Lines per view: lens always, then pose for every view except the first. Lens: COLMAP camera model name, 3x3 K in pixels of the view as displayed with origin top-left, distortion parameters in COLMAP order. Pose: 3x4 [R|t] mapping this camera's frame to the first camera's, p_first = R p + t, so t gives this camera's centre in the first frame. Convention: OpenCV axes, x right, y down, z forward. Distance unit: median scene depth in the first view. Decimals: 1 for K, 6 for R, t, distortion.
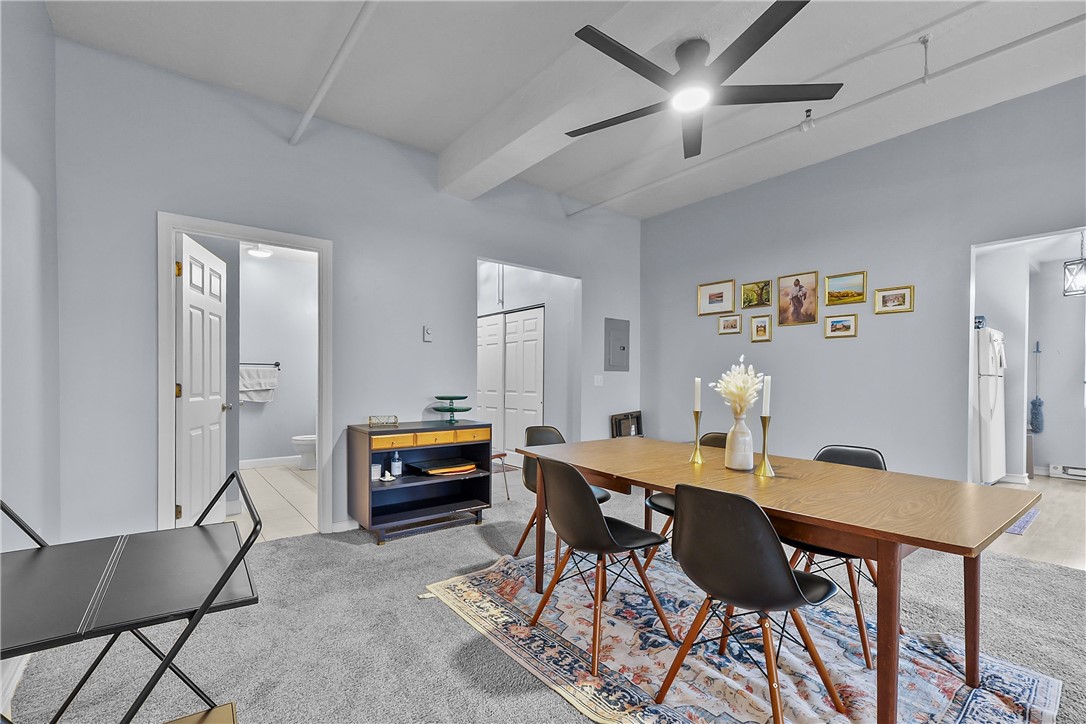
lens RADIAL K [[485.6, 0, 544.3], [0, 485.6, 379.3], [0, 0, 1]] dist [0.003153, 0.001050]
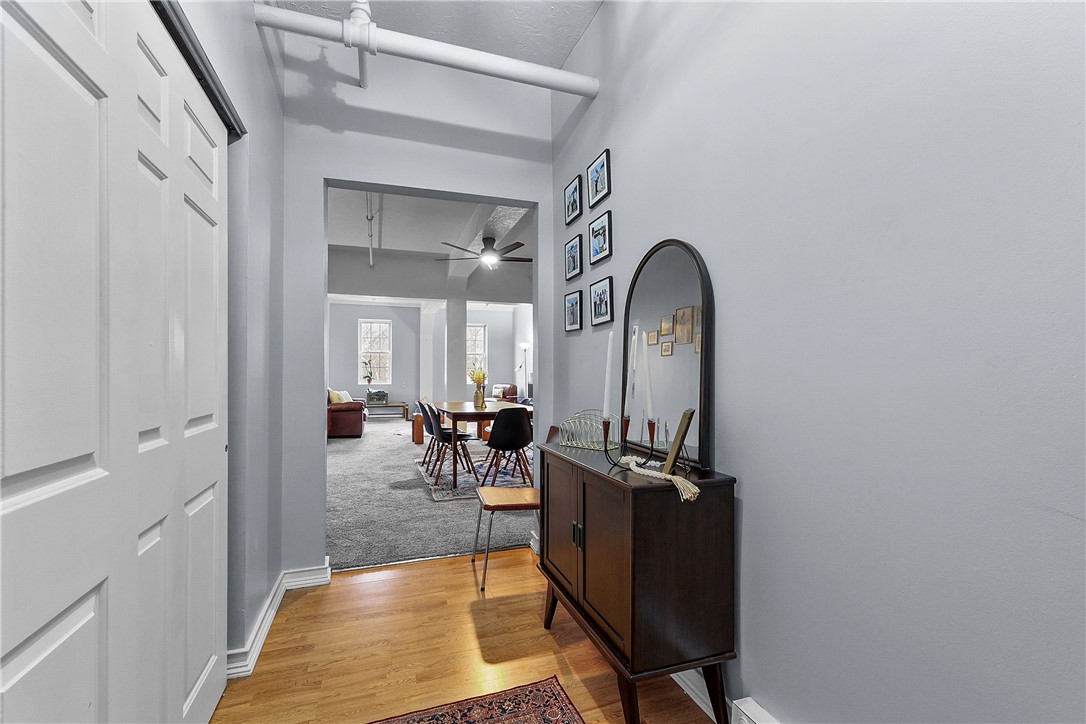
lens RADIAL K [[464.8, 0, 541.7], [0, 464.8, 370.5], [0, 0, 1]] dist [0.000187, 0.000042]
pose [[-0.944706, -0.001635, 0.327914, -0.316647], [-0.004679, 0.999953, -0.008492, 0.002495], [-0.327885, -0.009557, -0.944669, 1.356542]]
